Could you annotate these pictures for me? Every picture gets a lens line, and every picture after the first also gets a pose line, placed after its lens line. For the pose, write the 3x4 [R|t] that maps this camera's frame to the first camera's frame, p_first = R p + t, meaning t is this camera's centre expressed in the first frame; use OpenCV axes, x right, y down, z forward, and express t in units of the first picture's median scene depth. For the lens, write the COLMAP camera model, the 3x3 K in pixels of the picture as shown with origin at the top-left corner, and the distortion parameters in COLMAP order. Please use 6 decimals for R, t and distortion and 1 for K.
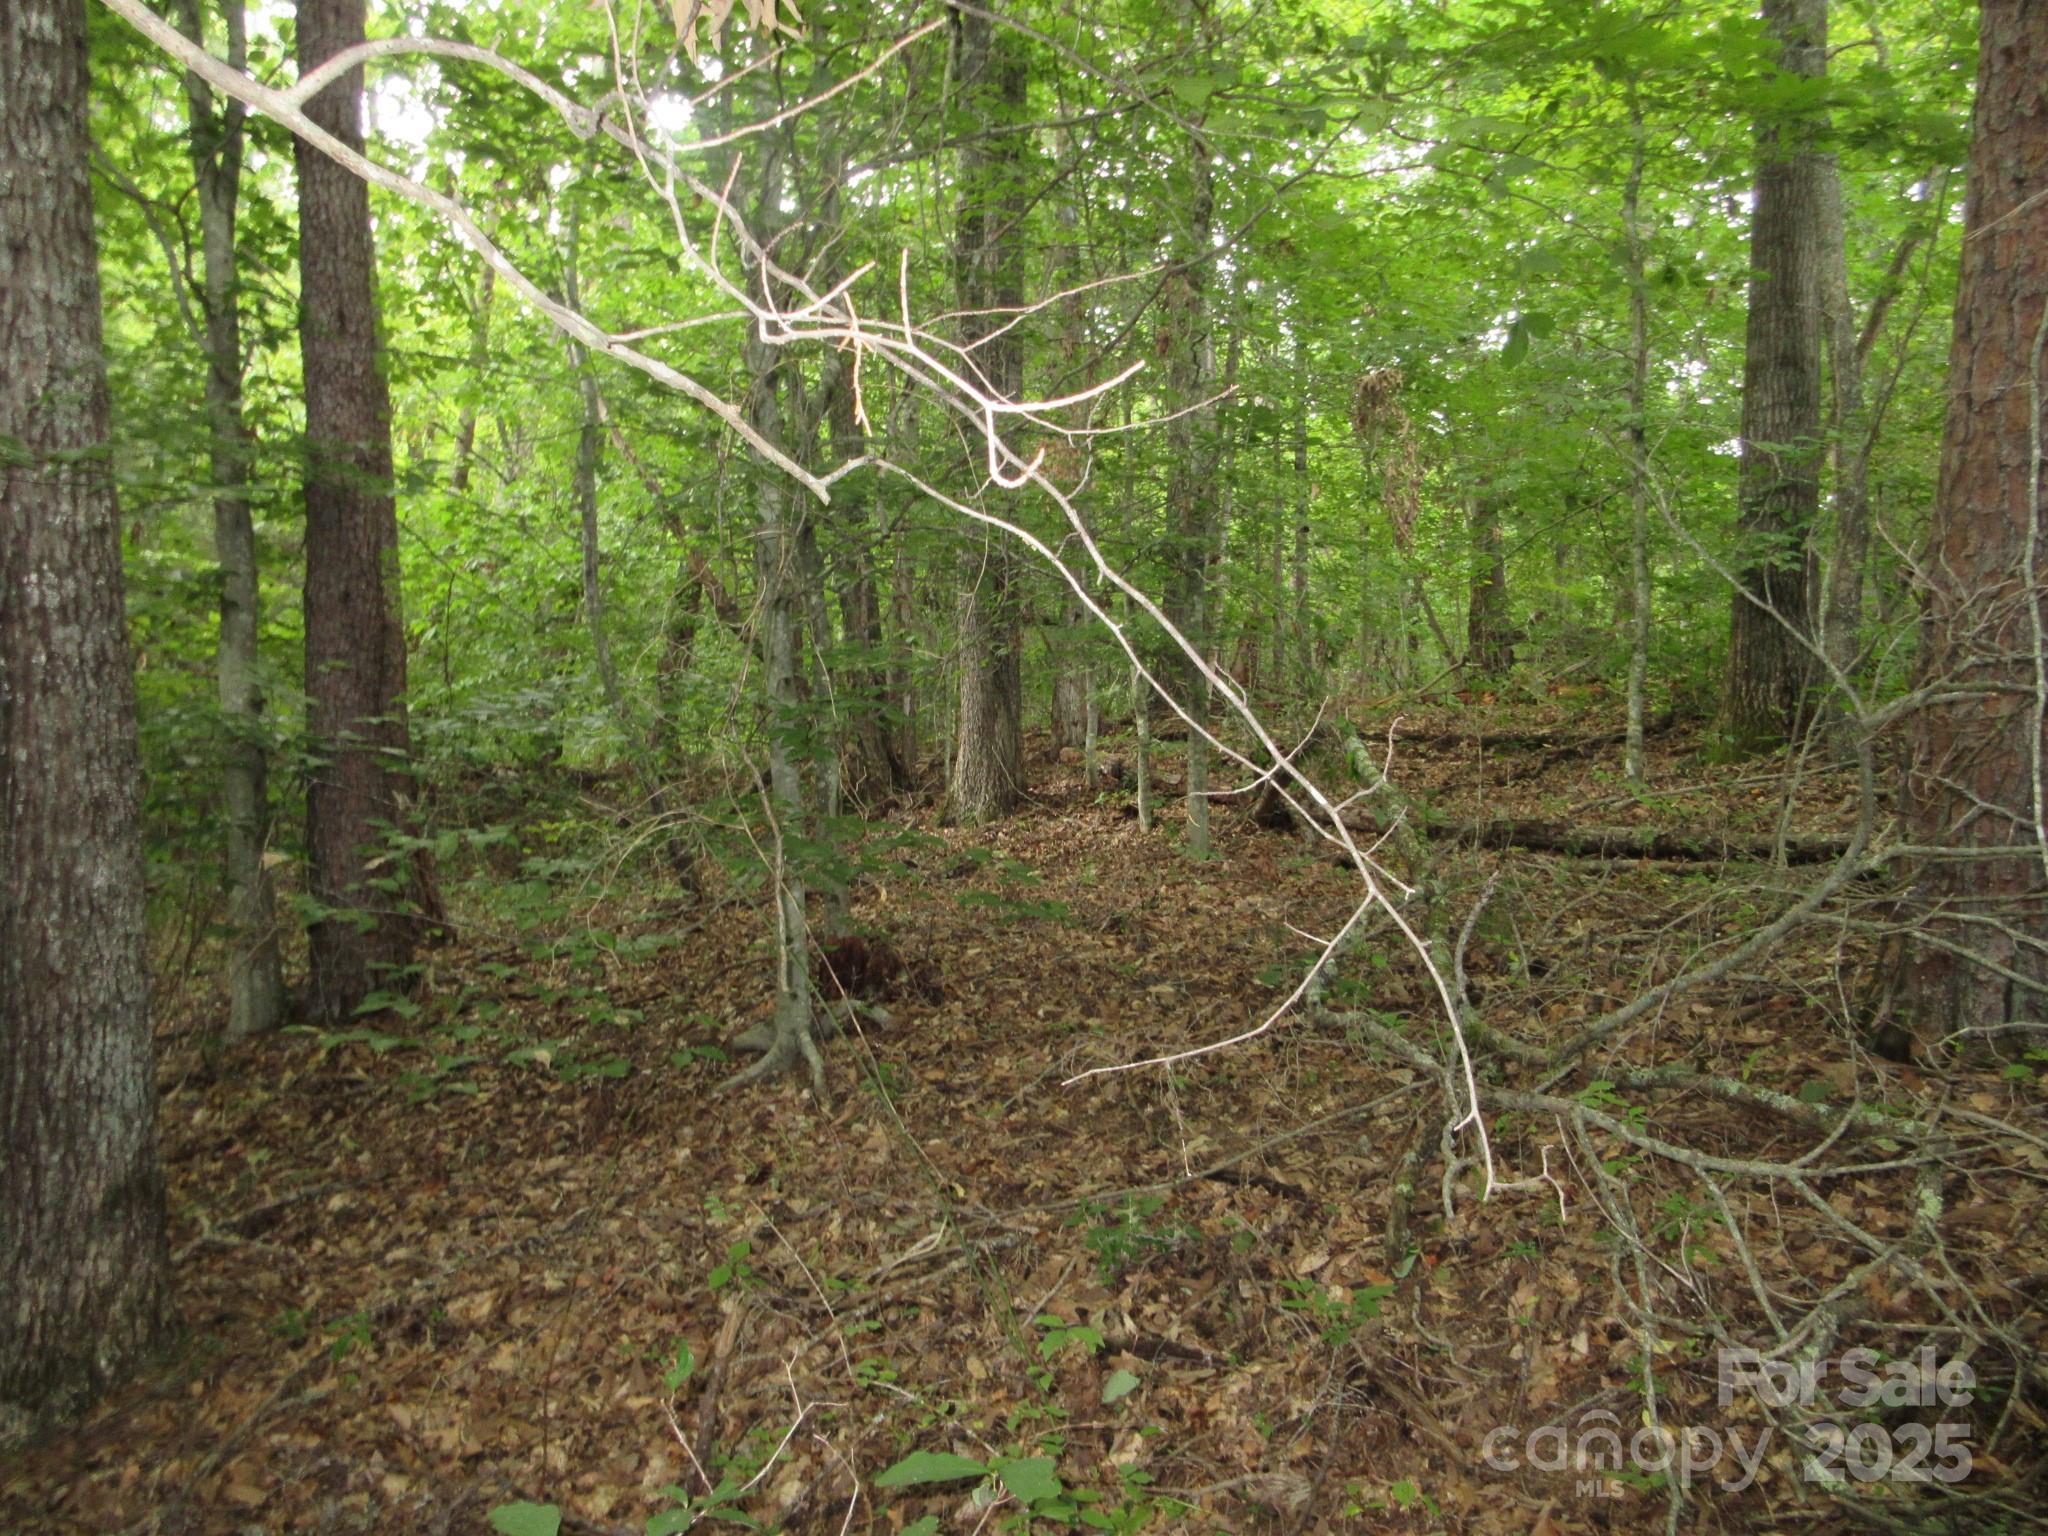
lens RADIAL K [[1520.2, 0, 1021.2], [0, 1520.2, 758.1], [0, 0, 1]] dist [0.006323, 0.001587]
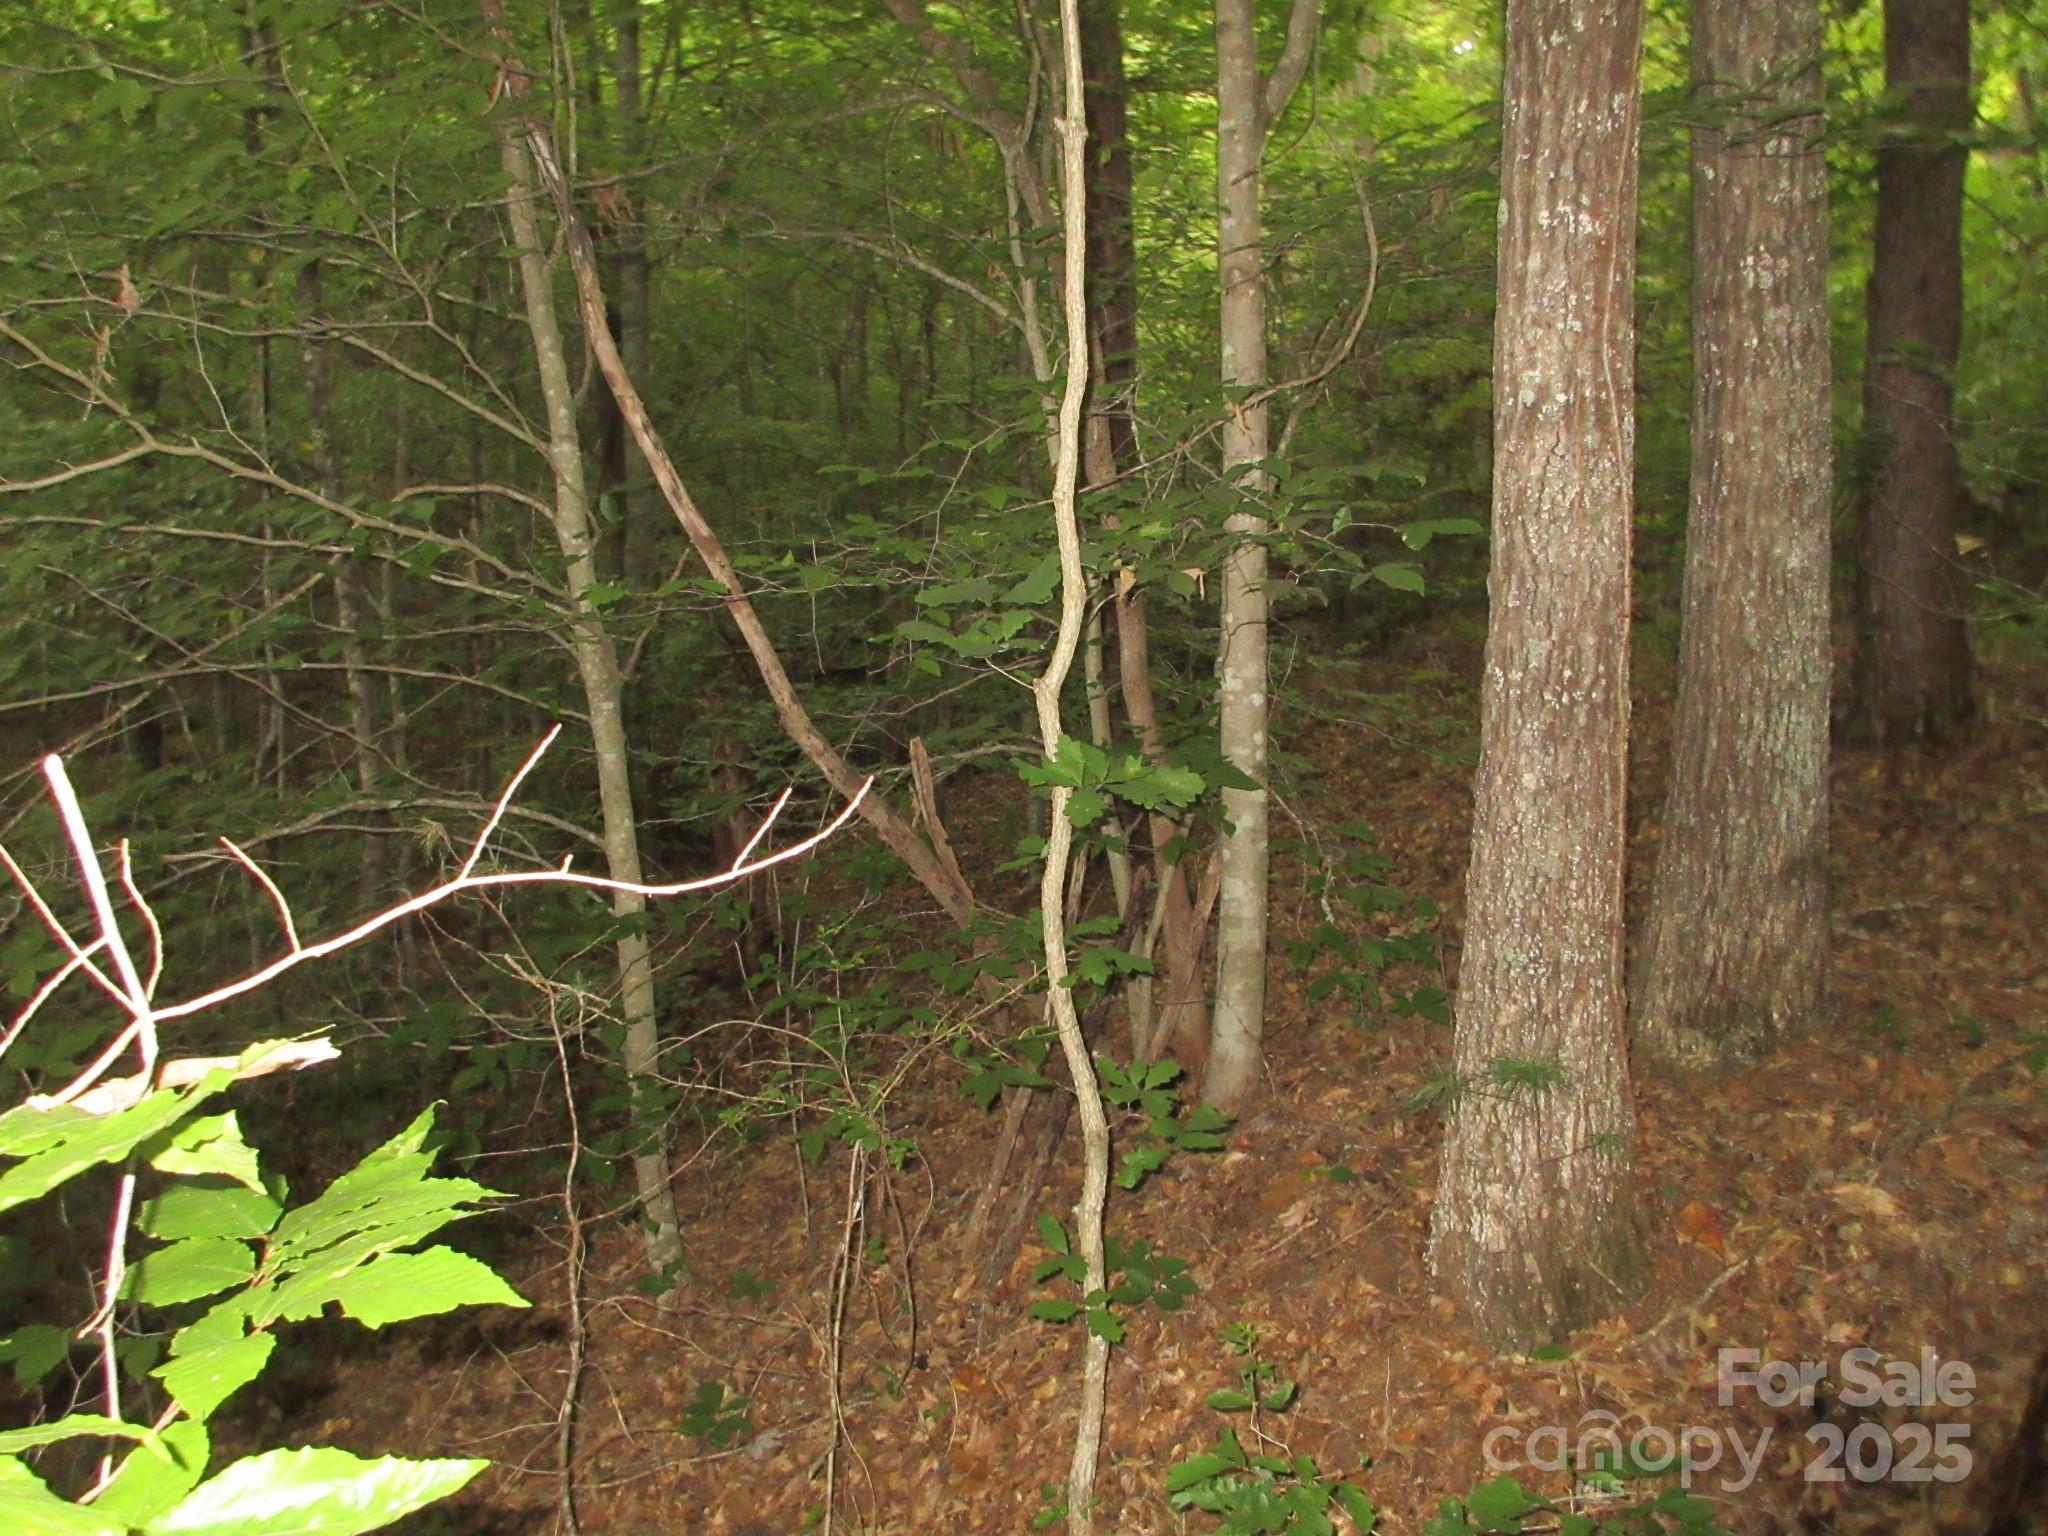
lens RADIAL K [[1520.2, 0, 1021.2], [0, 1520.2, 758.1], [0, 0, 1]] dist [0.006323, 0.001587]
pose [[0.679351, 0.115642, -0.724644, -0.204249], [0.004489, 0.986831, 0.161691, 0.043227], [0.733800, -0.113098, 0.669886, -0.076960]]
